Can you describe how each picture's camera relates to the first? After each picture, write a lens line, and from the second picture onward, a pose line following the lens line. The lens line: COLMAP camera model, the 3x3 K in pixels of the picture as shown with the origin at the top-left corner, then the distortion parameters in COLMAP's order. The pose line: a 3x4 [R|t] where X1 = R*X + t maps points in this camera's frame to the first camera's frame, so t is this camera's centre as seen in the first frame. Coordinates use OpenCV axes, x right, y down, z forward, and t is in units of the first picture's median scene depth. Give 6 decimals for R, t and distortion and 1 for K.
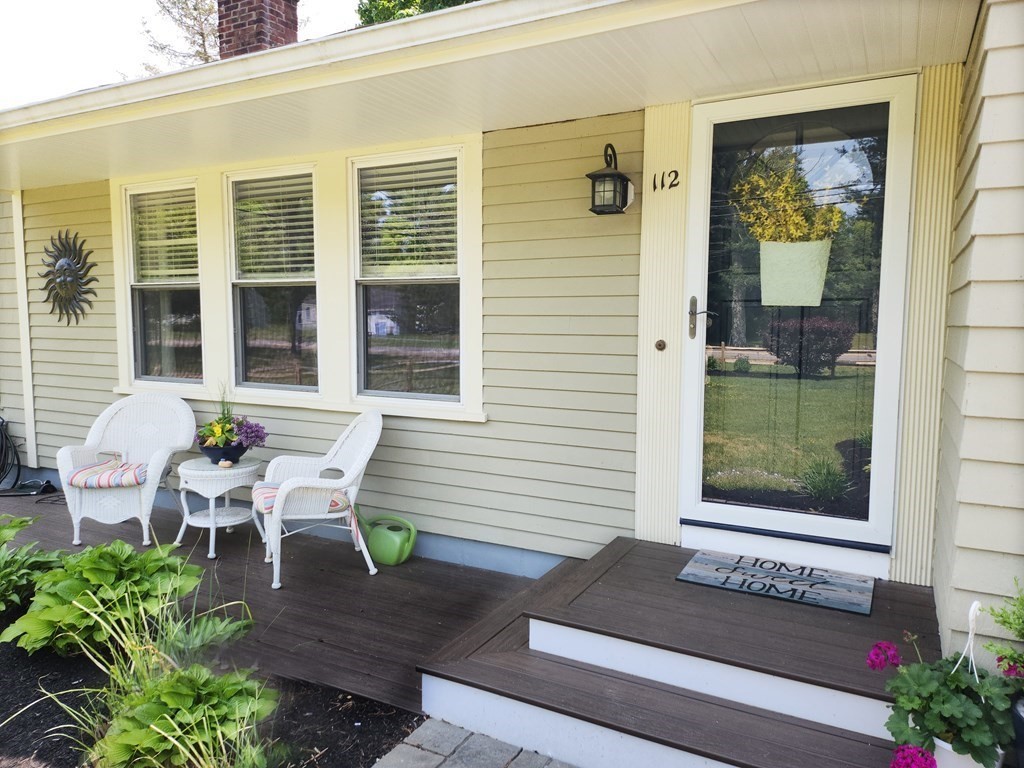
lens RADIAL K [[727.9, 0, 510.5], [0, 727.9, 376.3], [0, 0, 1]] dist [0.058962, -0.060590]
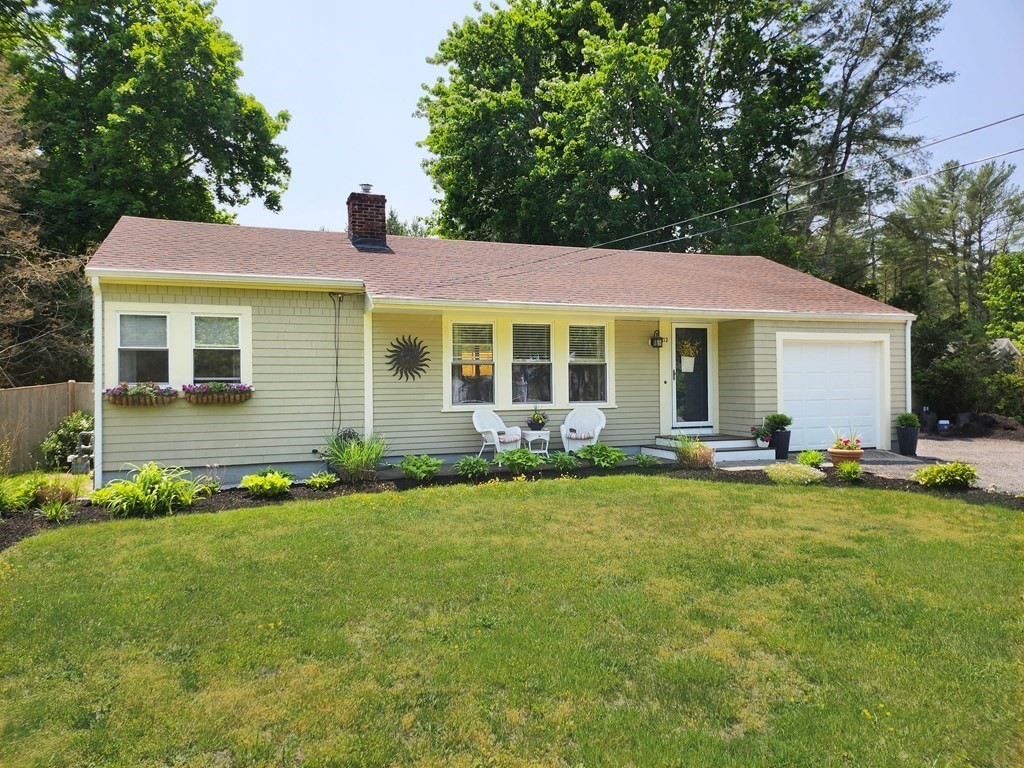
lens RADIAL K [[727.9, 0, 512.7], [0, 727.9, 389.9], [0, 0, 1]] dist [0.058962, -0.060590]
pose [[0.666432, 0.003986, 0.745556, -2.471417], [0.084527, 0.993134, -0.080867, 0.185953], [-0.740759, 0.116912, 0.661519, -0.720562]]
